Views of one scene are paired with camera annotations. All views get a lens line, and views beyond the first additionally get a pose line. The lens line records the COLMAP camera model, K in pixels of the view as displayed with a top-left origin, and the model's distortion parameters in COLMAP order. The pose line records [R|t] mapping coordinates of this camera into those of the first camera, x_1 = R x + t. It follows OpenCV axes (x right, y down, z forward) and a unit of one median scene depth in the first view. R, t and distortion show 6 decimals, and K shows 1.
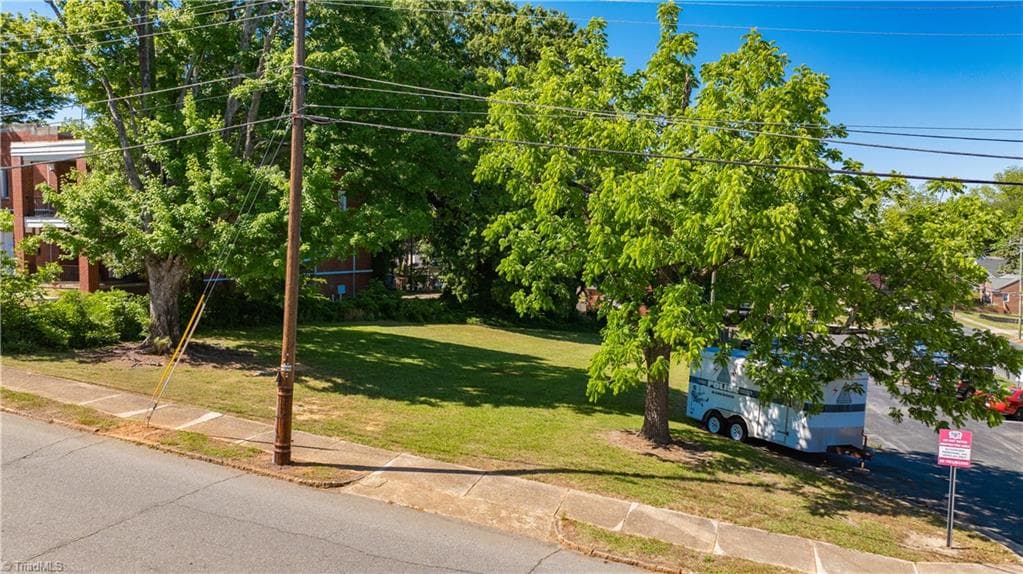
lens RADIAL K [[719.5, 0, 511.5], [0, 719.5, 287.0], [0, 0, 1]] dist [-0.025377, 0.007125]
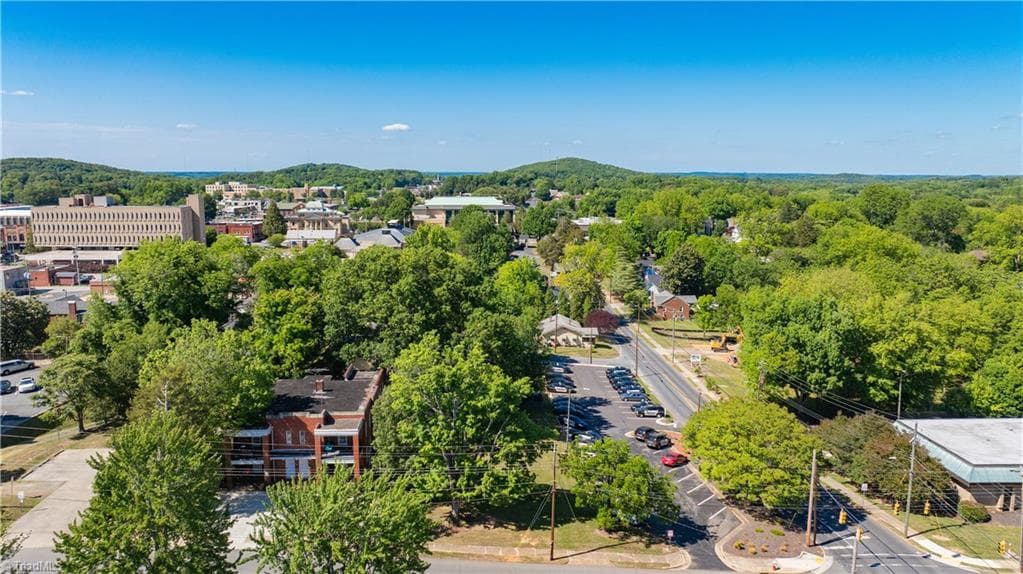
lens RADIAL K [[715.3, 0, 509.3], [0, 715.3, 283.2], [0, 0, 1]] dist [-0.019106, 0.004019]
pose [[0.919382, -0.068754, 0.387310, -1.615359], [0.029632, 0.993914, 0.106096, -1.478311], [-0.392247, -0.086066, 0.915825, -2.168435]]
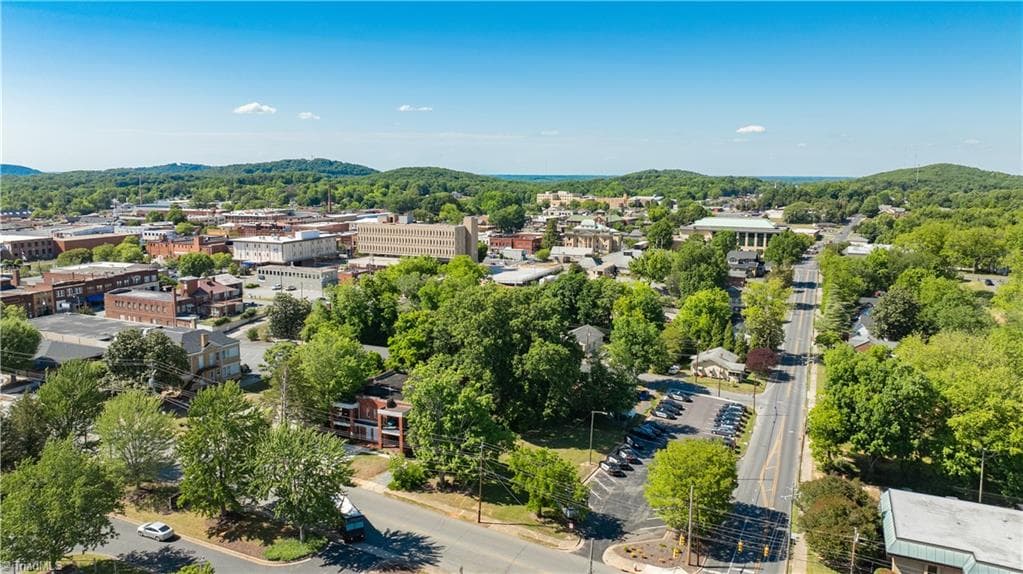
lens RADIAL K [[719.5, 0, 511.5], [0, 719.5, 287.0], [0, 0, 1]] dist [-0.025377, 0.007125]
pose [[0.997373, 0.005251, -0.072249, 0.333611], [0.001931, 0.995088, 0.098979, -1.884522], [0.072413, -0.098859, 0.992463, -3.920367]]
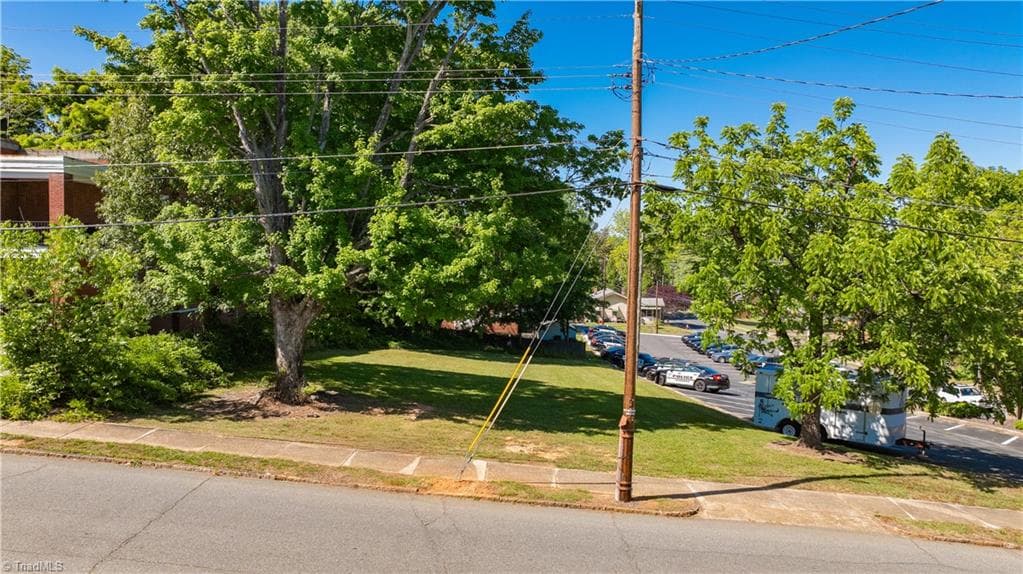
lens RADIAL K [[719.5, 0, 511.5], [0, 719.5, 287.0], [0, 0, 1]] dist [-0.025377, 0.007125]
pose [[0.939330, -0.012528, 0.342785, -0.602691], [0.017502, 0.999782, -0.011422, -0.048107], [-0.342567, 0.016728, 0.939345, 0.021168]]
